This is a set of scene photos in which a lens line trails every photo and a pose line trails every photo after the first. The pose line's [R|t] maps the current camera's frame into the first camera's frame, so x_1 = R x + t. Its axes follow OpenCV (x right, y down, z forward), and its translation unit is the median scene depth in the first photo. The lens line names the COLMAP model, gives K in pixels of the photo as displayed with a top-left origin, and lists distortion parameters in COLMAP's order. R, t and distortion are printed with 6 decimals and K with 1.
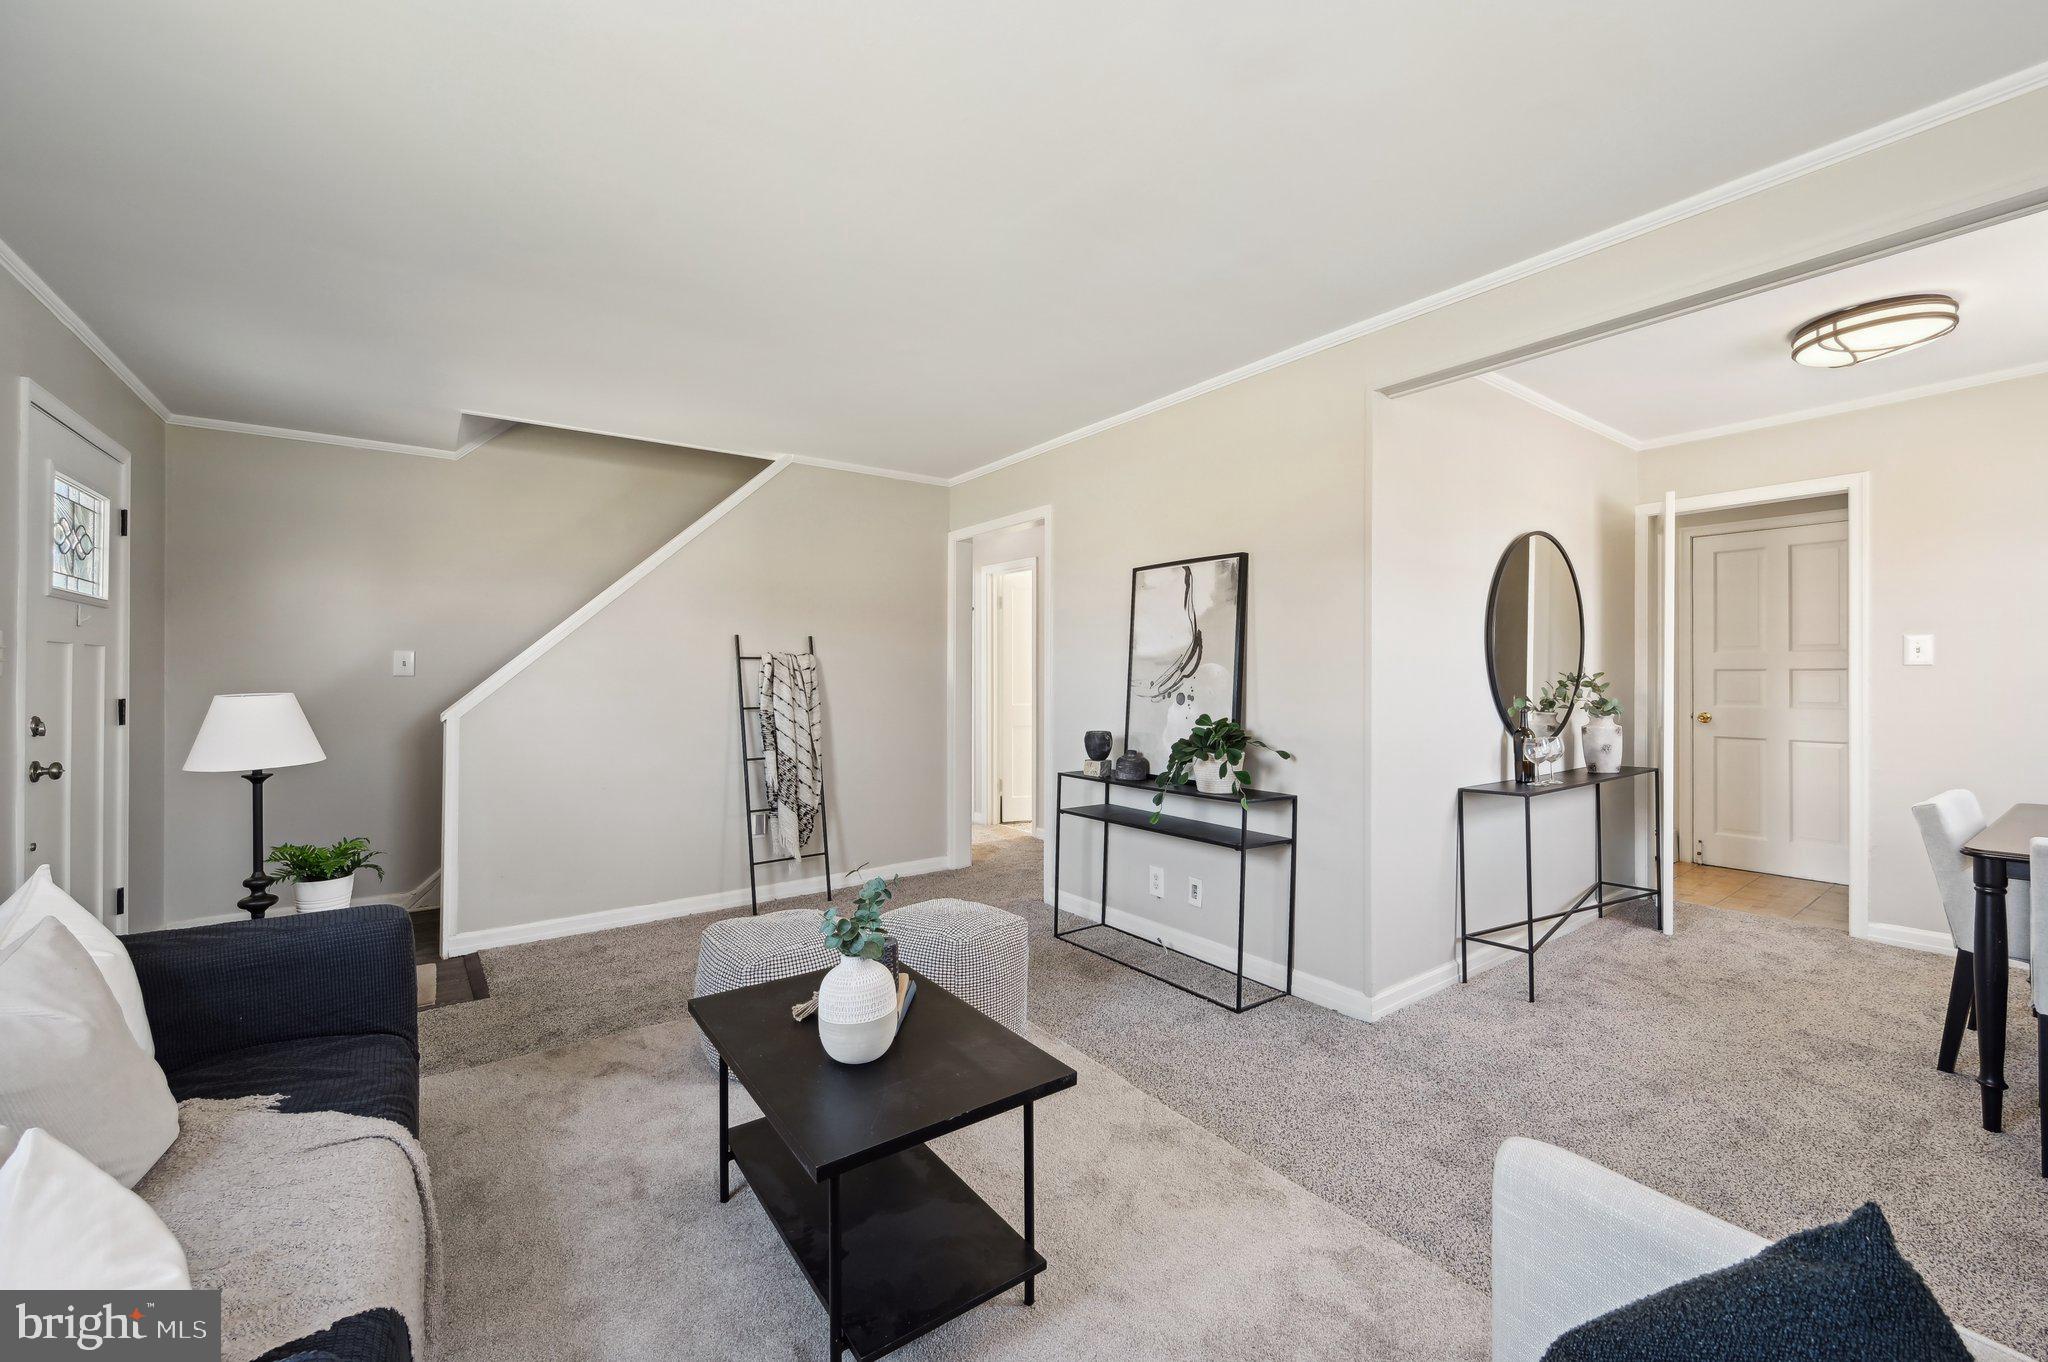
lens RADIAL K [[813.9, 0, 1033.0], [0, 813.9, 677.5], [0, 0, 1]] dist [-0.003650, 0.000891]
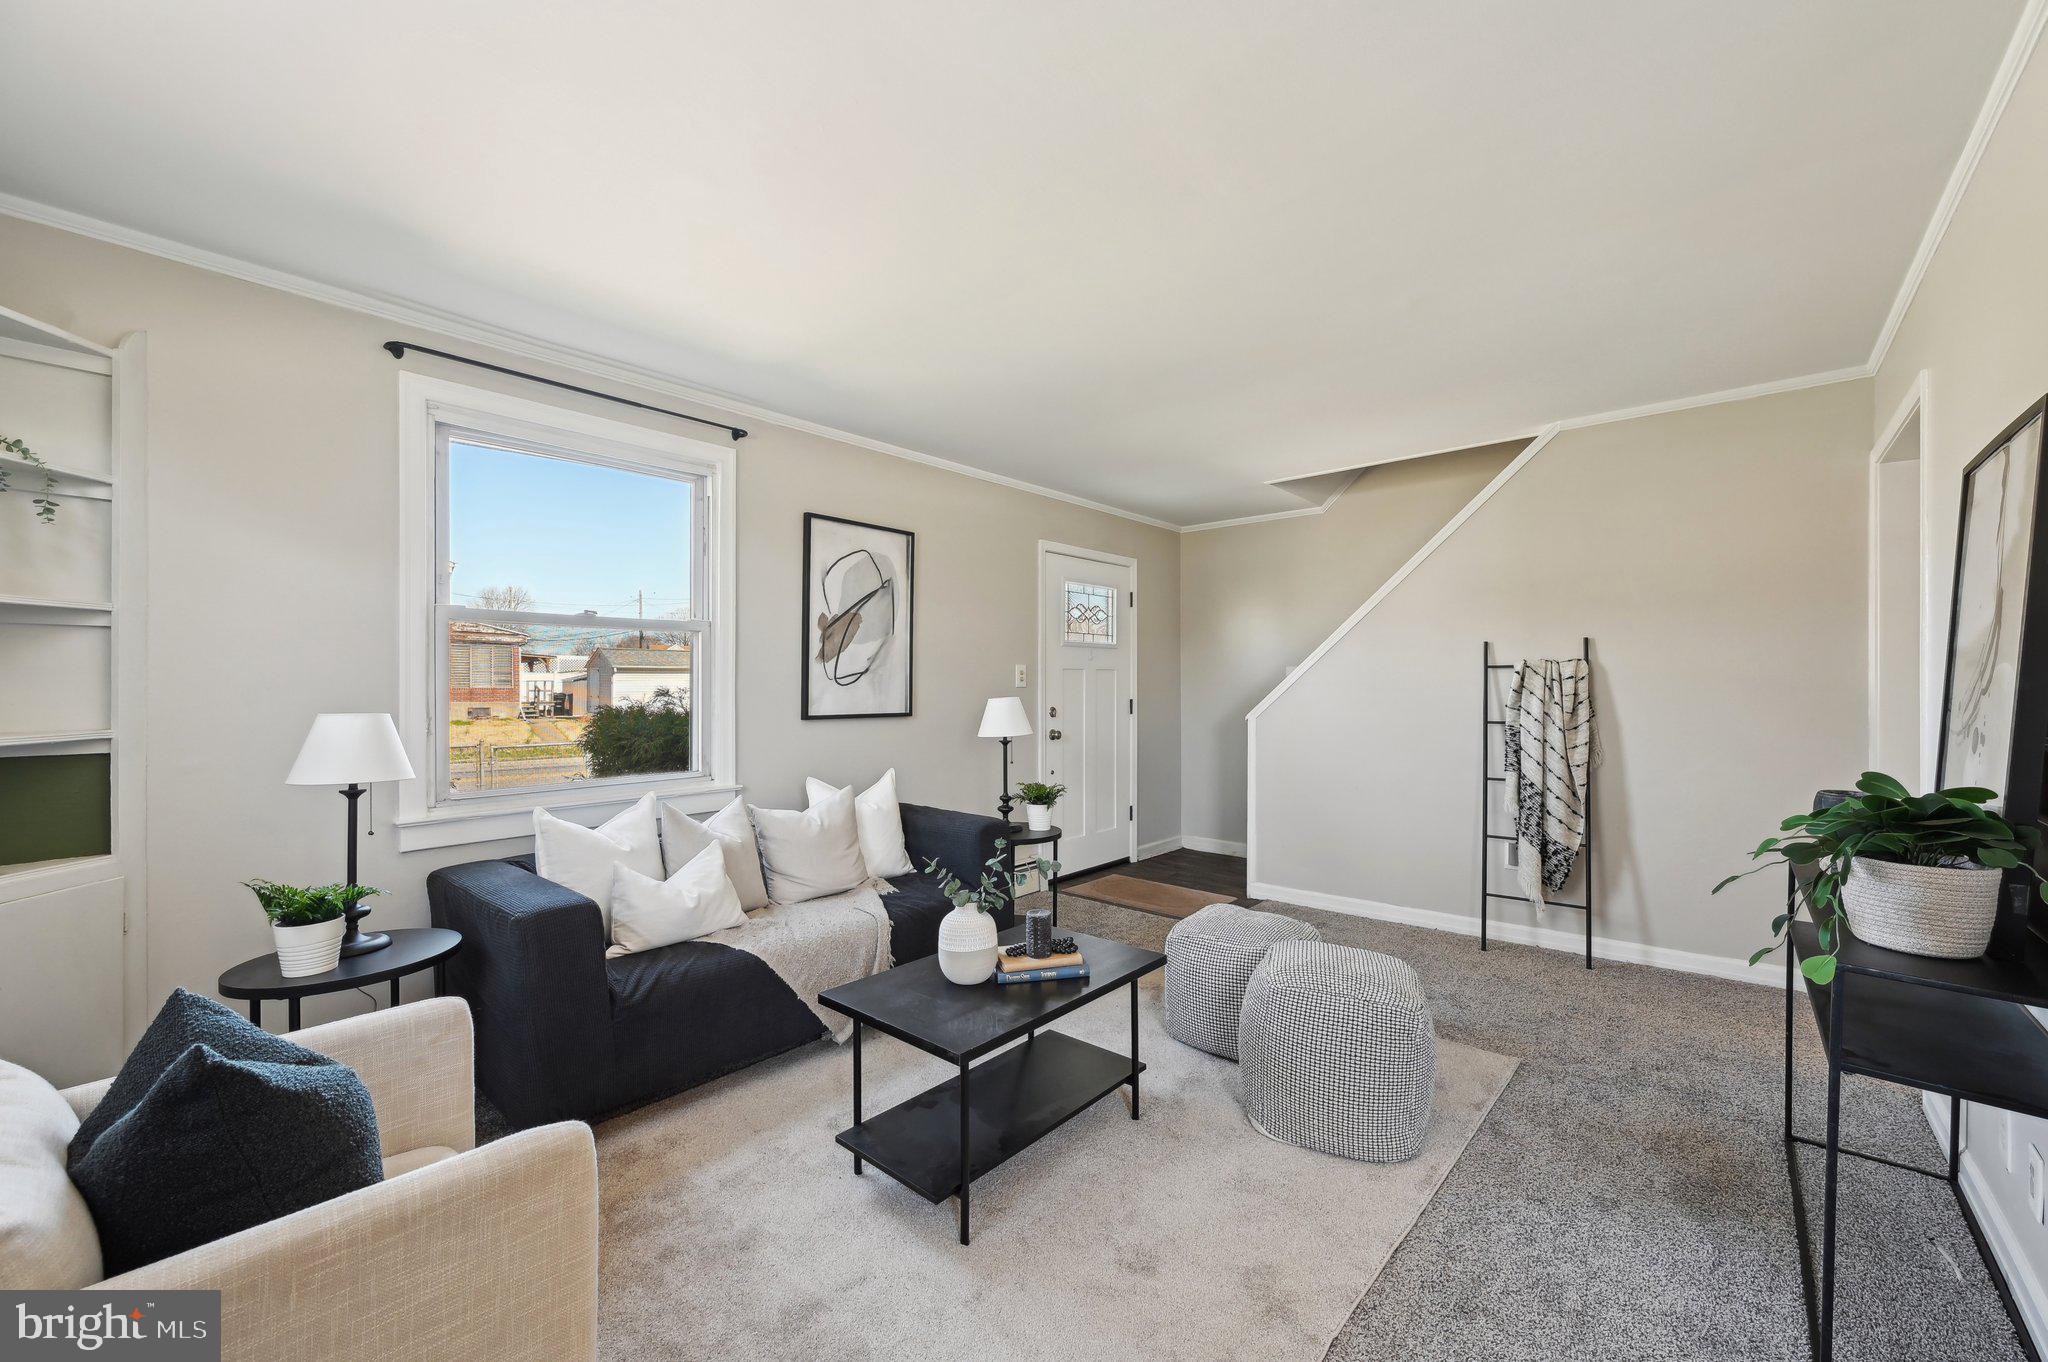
lens RADIAL K [[813.9, 0, 1053.4], [0, 813.9, 685.9], [0, 0, 1]] dist [-0.003650, 0.000891]
pose [[0.229260, 0.002775, -0.973361, 0.448512], [0.000341, 0.999996, 0.002931, -0.005986], [0.973365, -0.001003, 0.229258, 0.341370]]
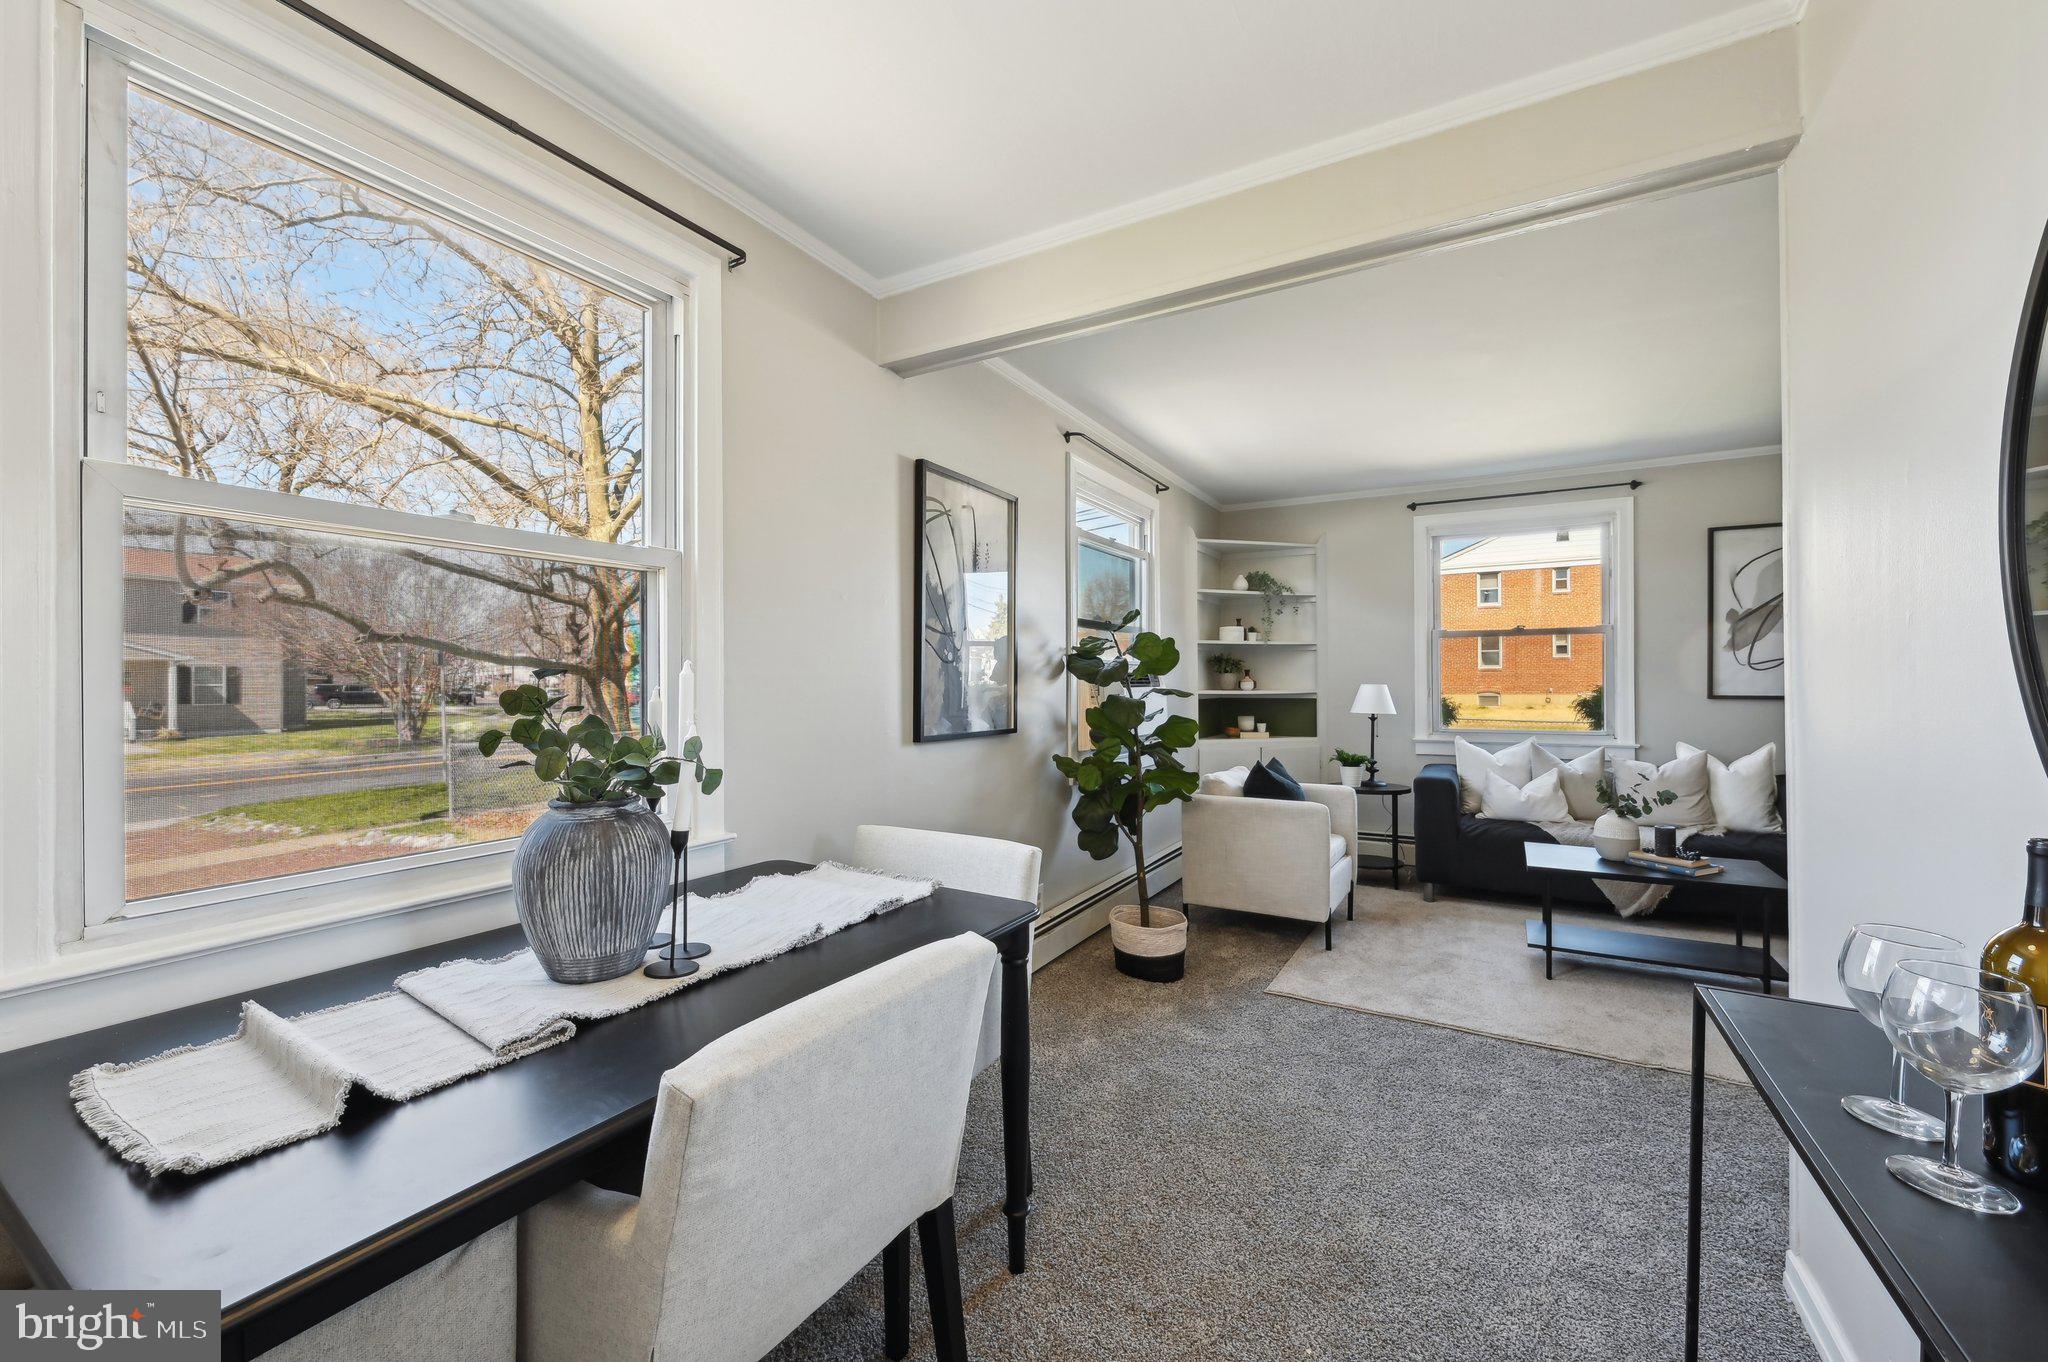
lens RADIAL K [[813.9, 0, 1030.3], [0, 813.9, 680.5], [0, 0, 1]] dist [-0.003650, 0.000891]
pose [[-0.909001, 0.011531, -0.416634, 0.853659], [0.008920, 0.999926, 0.008212, -0.007324], [0.416698, 0.003749, -0.909037, 0.982836]]
